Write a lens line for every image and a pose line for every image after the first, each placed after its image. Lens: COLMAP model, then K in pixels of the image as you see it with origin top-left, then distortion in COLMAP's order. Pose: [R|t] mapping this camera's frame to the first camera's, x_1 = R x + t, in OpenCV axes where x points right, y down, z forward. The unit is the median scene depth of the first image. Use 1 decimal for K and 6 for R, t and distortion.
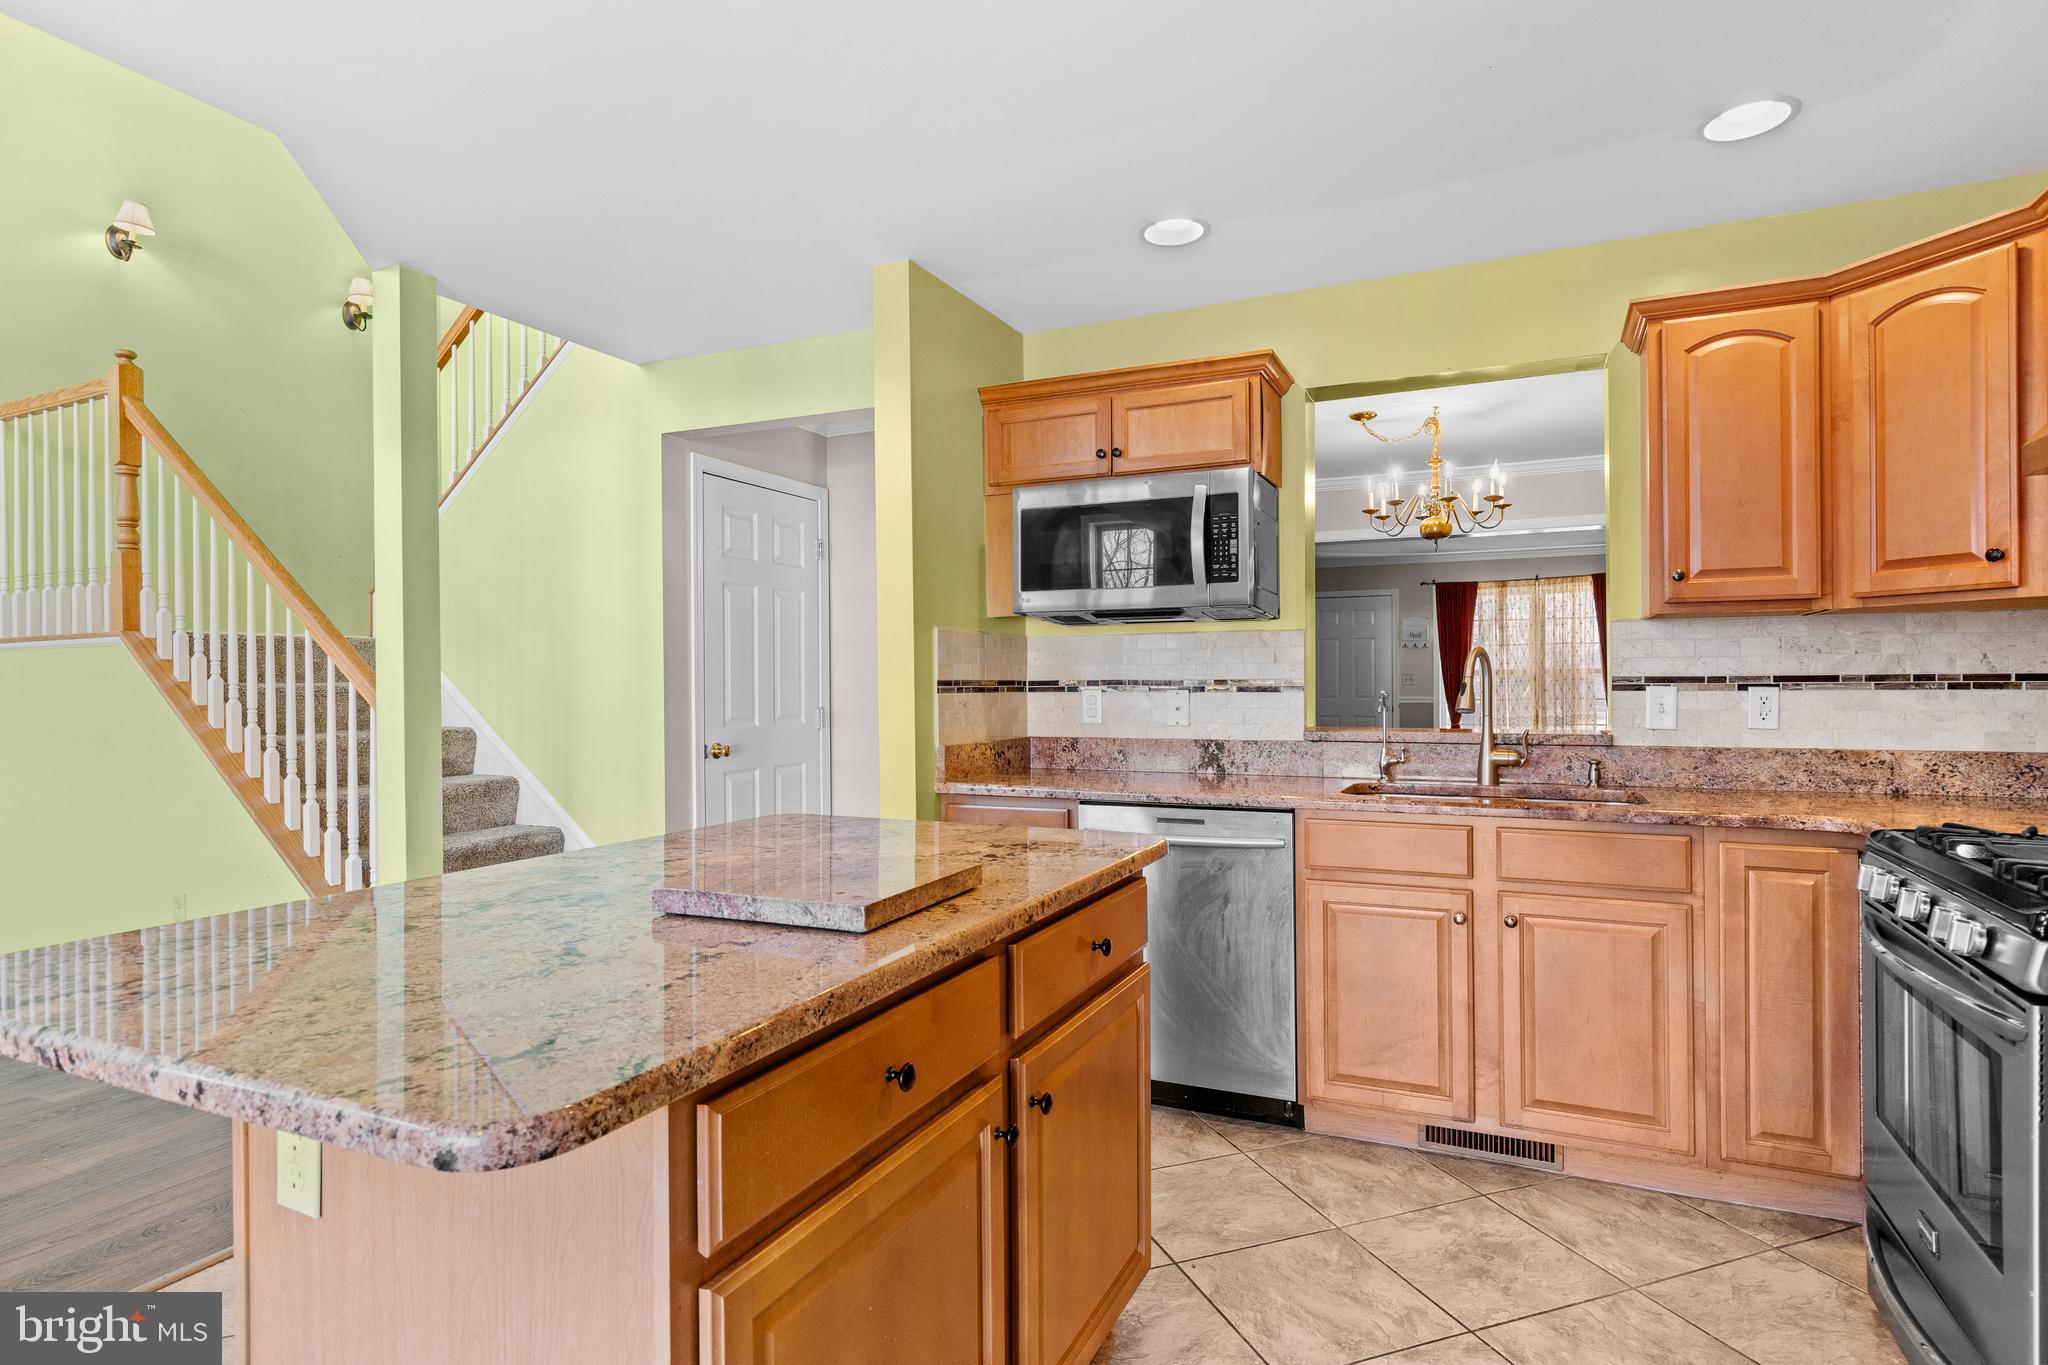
lens RADIAL K [[1060.8, 0, 1041.0], [0, 1060.8, 679.7], [0, 0, 1]] dist [-0.002766, 0.001741]
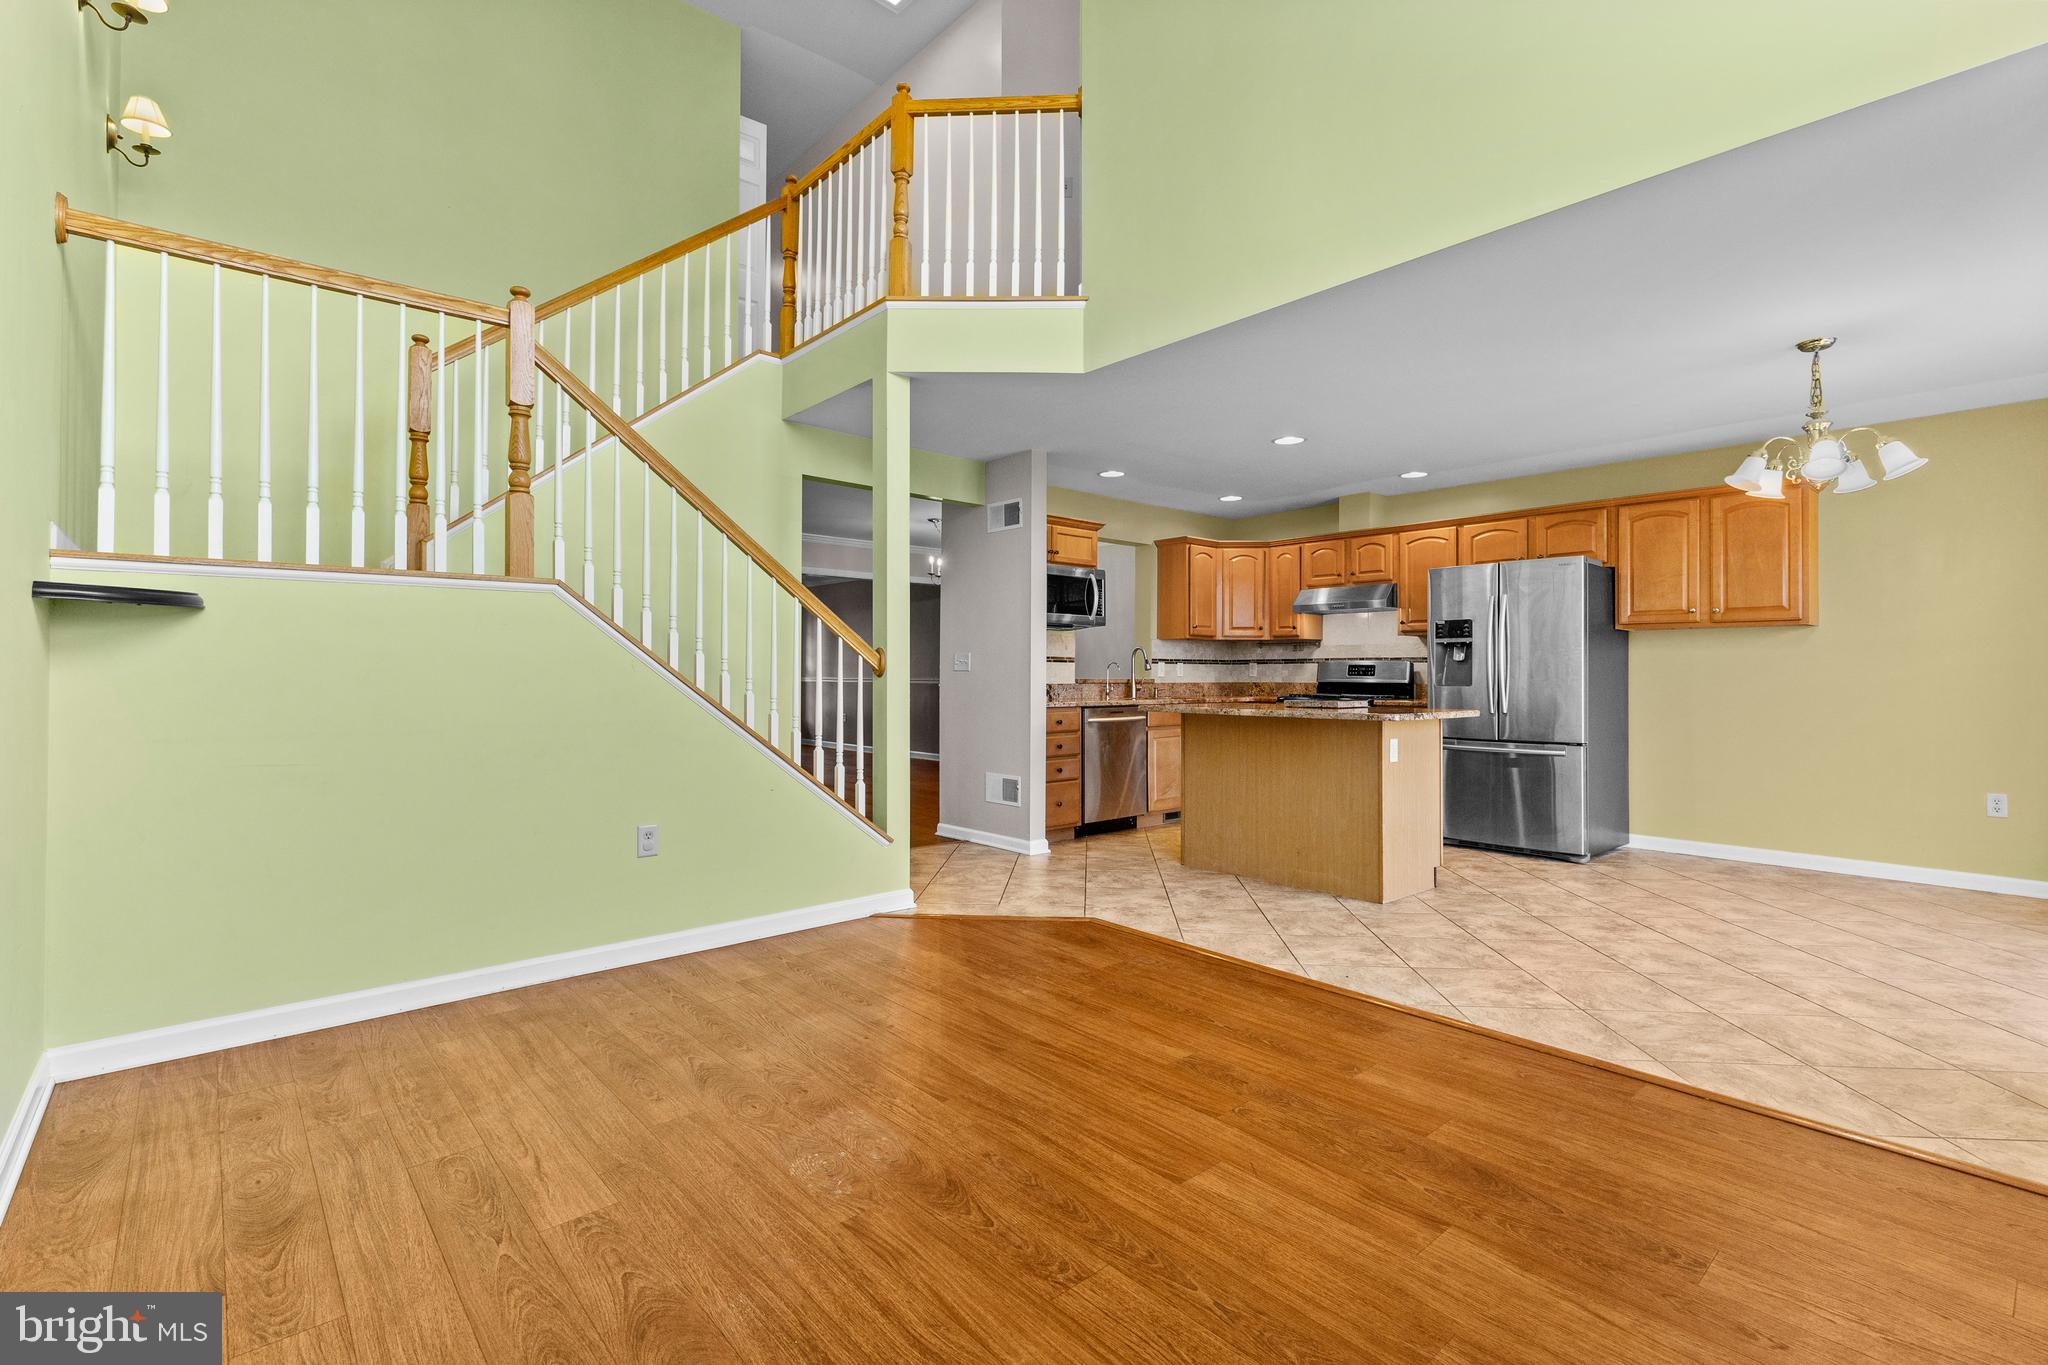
lens RADIAL K [[926.8, 0, 1037.9], [0, 926.8, 664.7], [0, 0, 1]] dist [0.011986, -0.003201]
pose [[0.396389, 0.018257, 0.917901, -1.921275], [-0.007372, 0.999833, -0.016703, 0.058536], [-0.918053, -0.000146, 0.396457, 0.310923]]
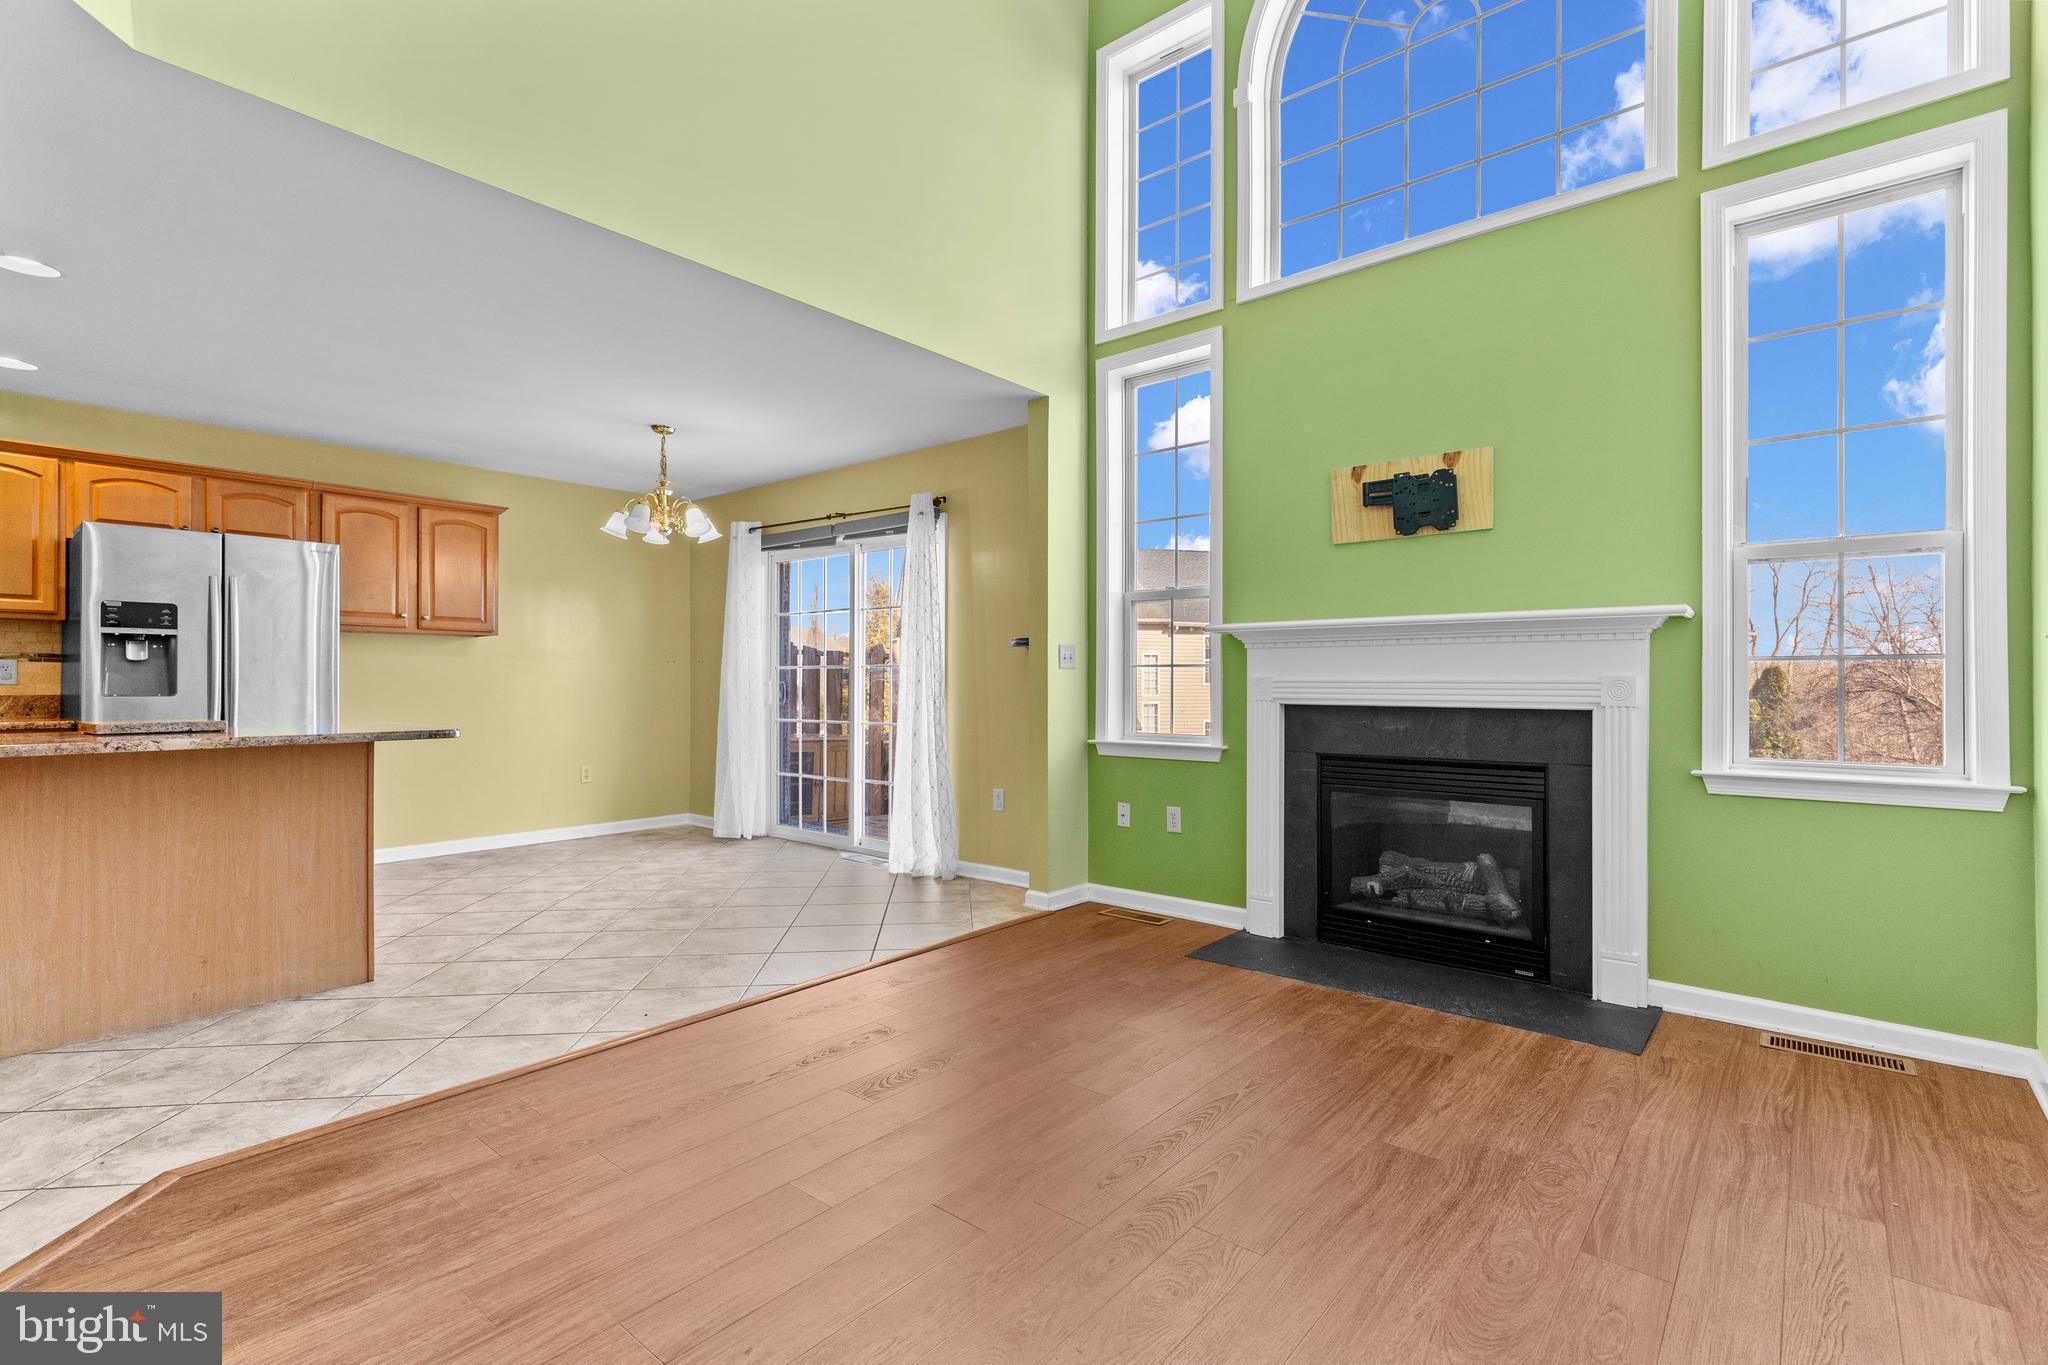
lens RADIAL K [[926.8, 0, 1040.1], [0, 926.8, 677.9], [0, 0, 1]] dist [0.011986, -0.003201]
pose [[-0.965892, 0.007700, 0.258832, -1.408257], [0.005793, 0.999950, -0.008129, 0.056217], [-0.258882, -0.006352, -0.965888, 1.305213]]
